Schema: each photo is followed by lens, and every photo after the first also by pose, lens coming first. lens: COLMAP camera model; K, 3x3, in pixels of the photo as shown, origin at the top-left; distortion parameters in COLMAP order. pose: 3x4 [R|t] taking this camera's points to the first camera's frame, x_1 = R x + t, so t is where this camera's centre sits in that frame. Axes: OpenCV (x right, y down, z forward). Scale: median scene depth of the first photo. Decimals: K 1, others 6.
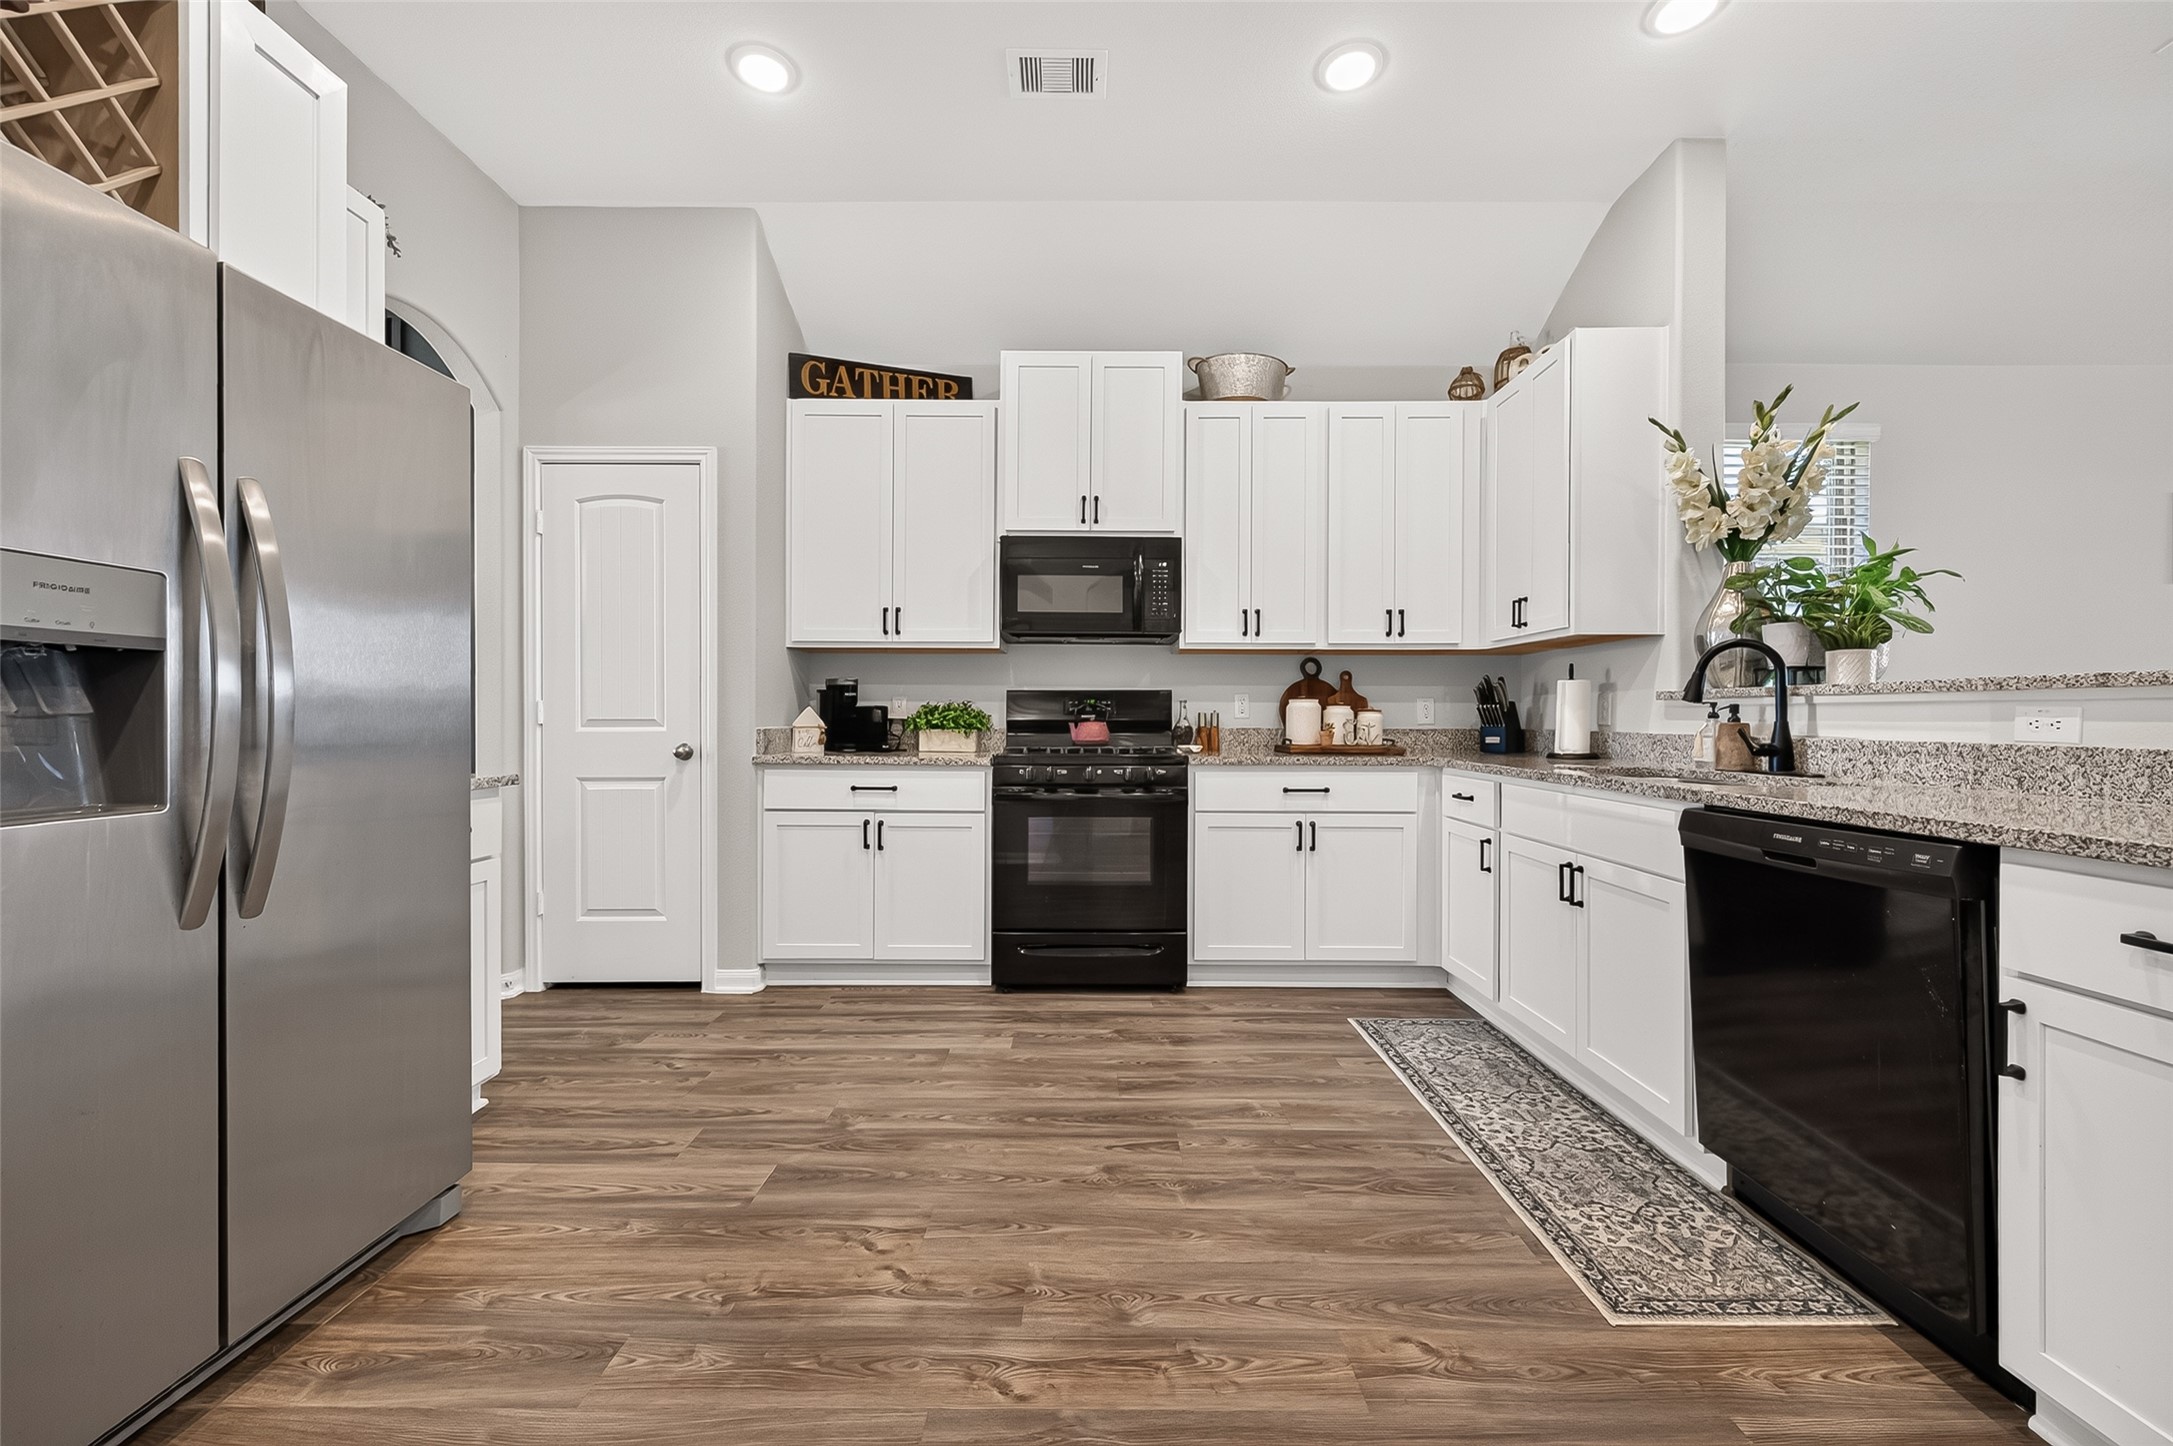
lens RADIAL K [[847.6, 0, 1085.6], [0, 847.6, 719.1], [0, 0, 1]] dist [0.007160, -0.002384]
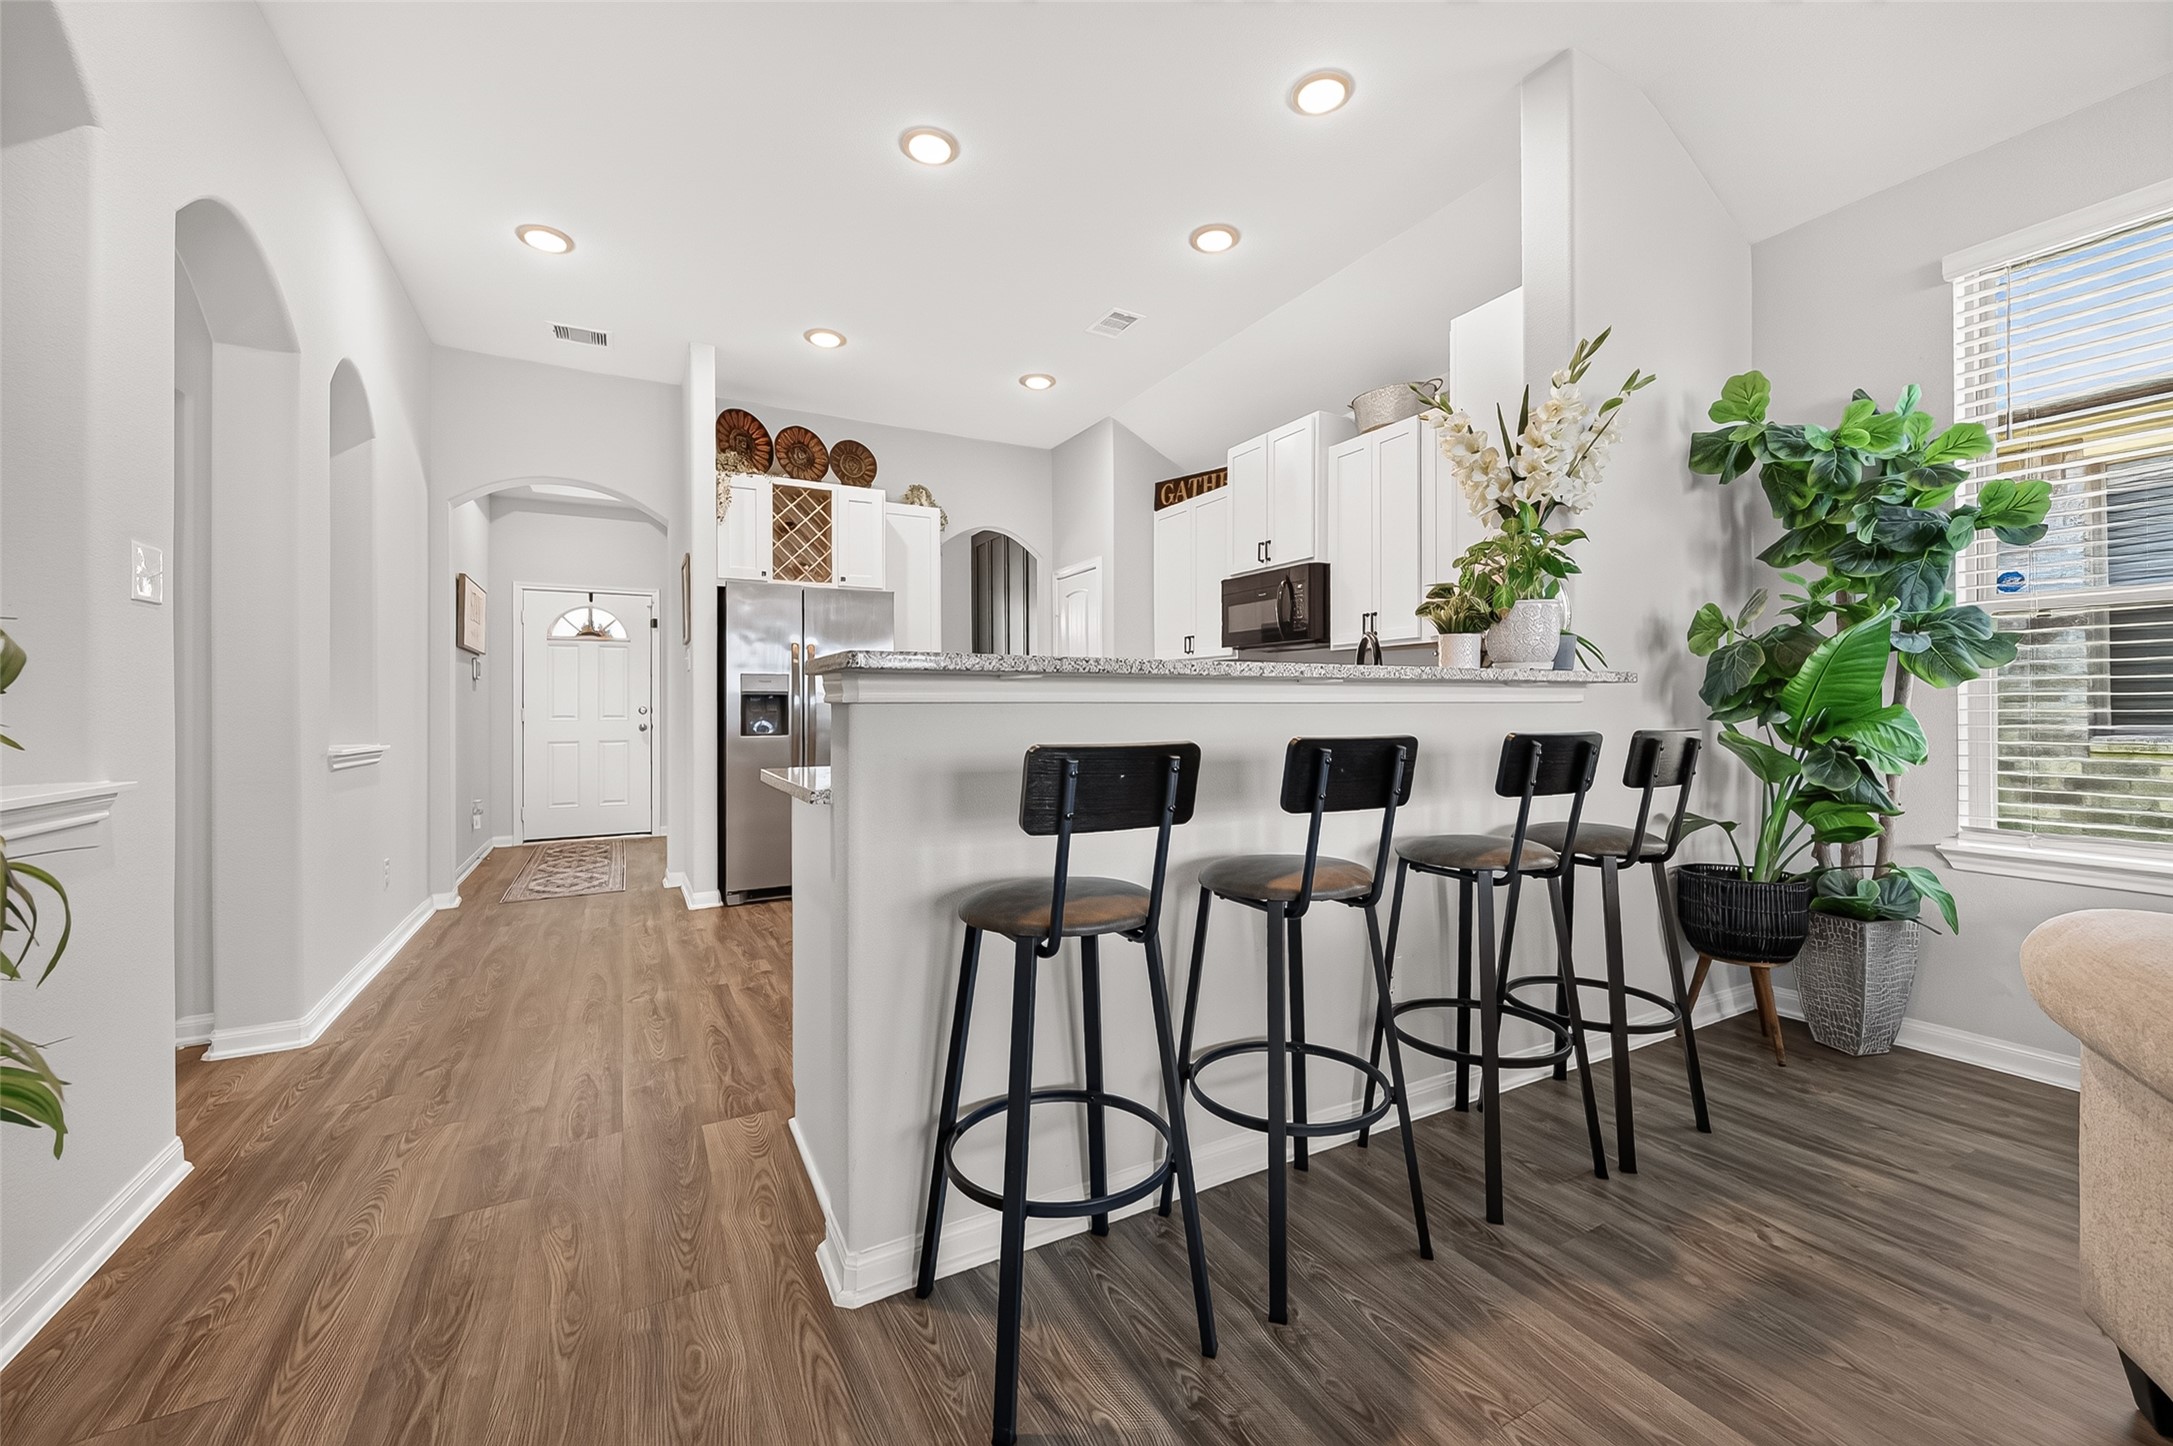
lens RADIAL K [[847.6, 0, 1112.4], [0, 847.6, 695.2], [0, 0, 1]] dist [0.007160, -0.002384]
pose [[0.499046, -0.015818, -0.866431, 1.343741], [0.006204, 0.999873, -0.014681, 0.000997], [0.866553, 0.001951, 0.499081, 0.149149]]
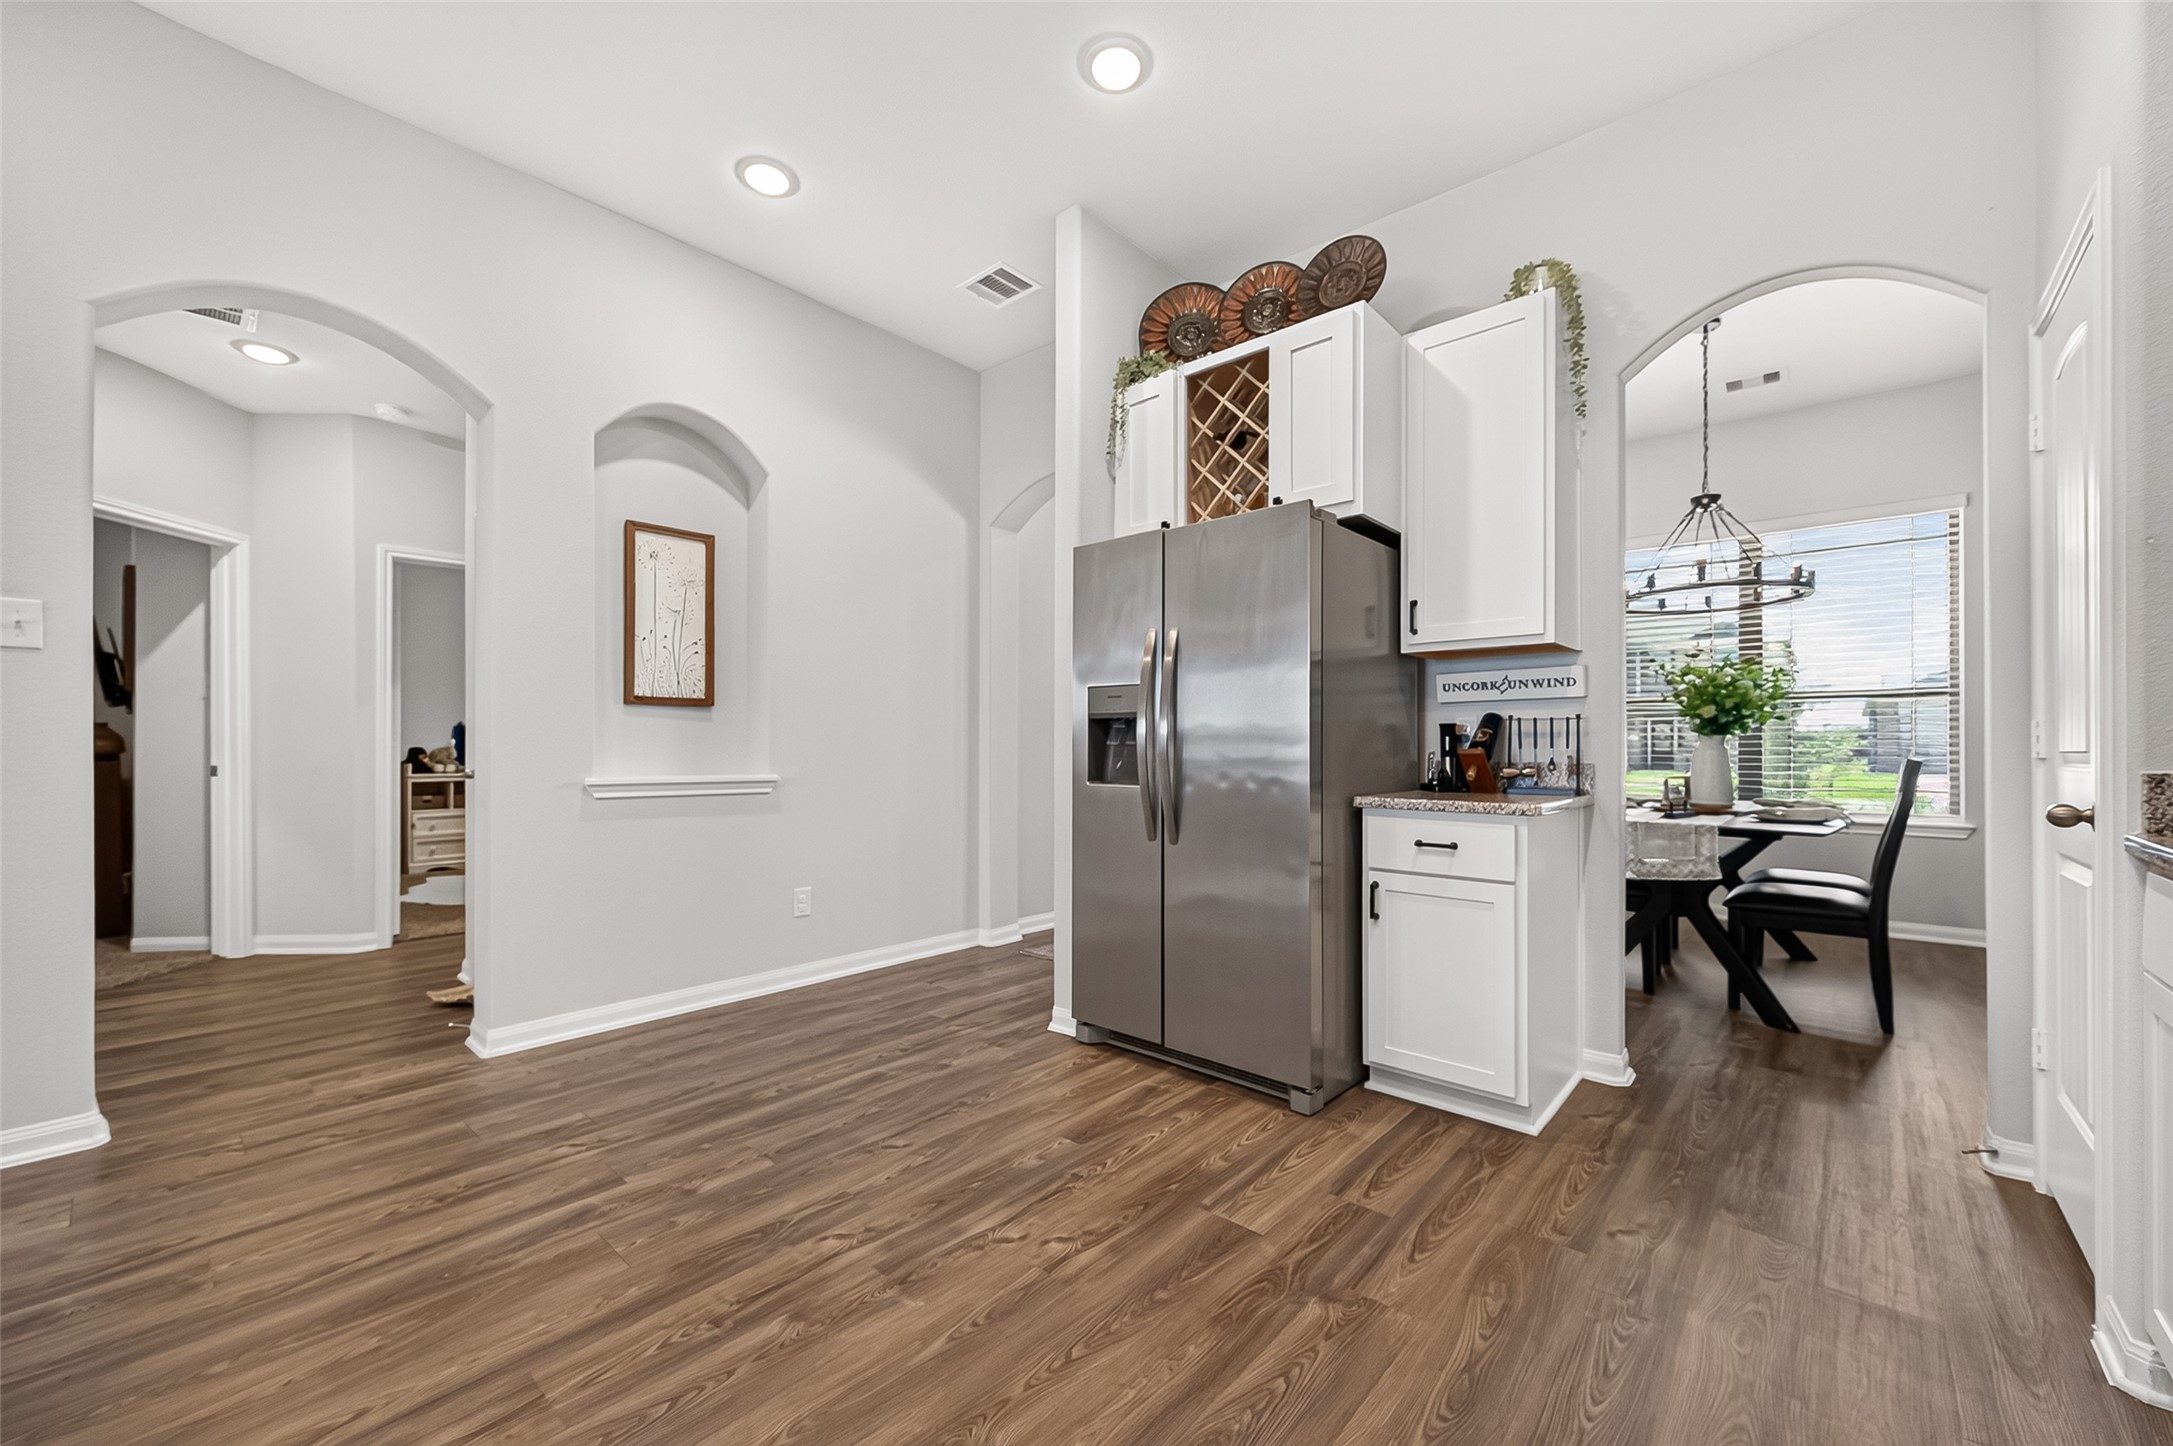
lens RADIAL K [[847.6, 0, 1082.3], [0, 847.6, 740.5], [0, 0, 1]] dist [0.007160, -0.002384]
pose [[-0.663594, -0.008042, -0.748050, 0.324480], [-0.002620, 0.999961, -0.008426, 0.004328], [0.748088, -0.003632, -0.663589, 1.064479]]
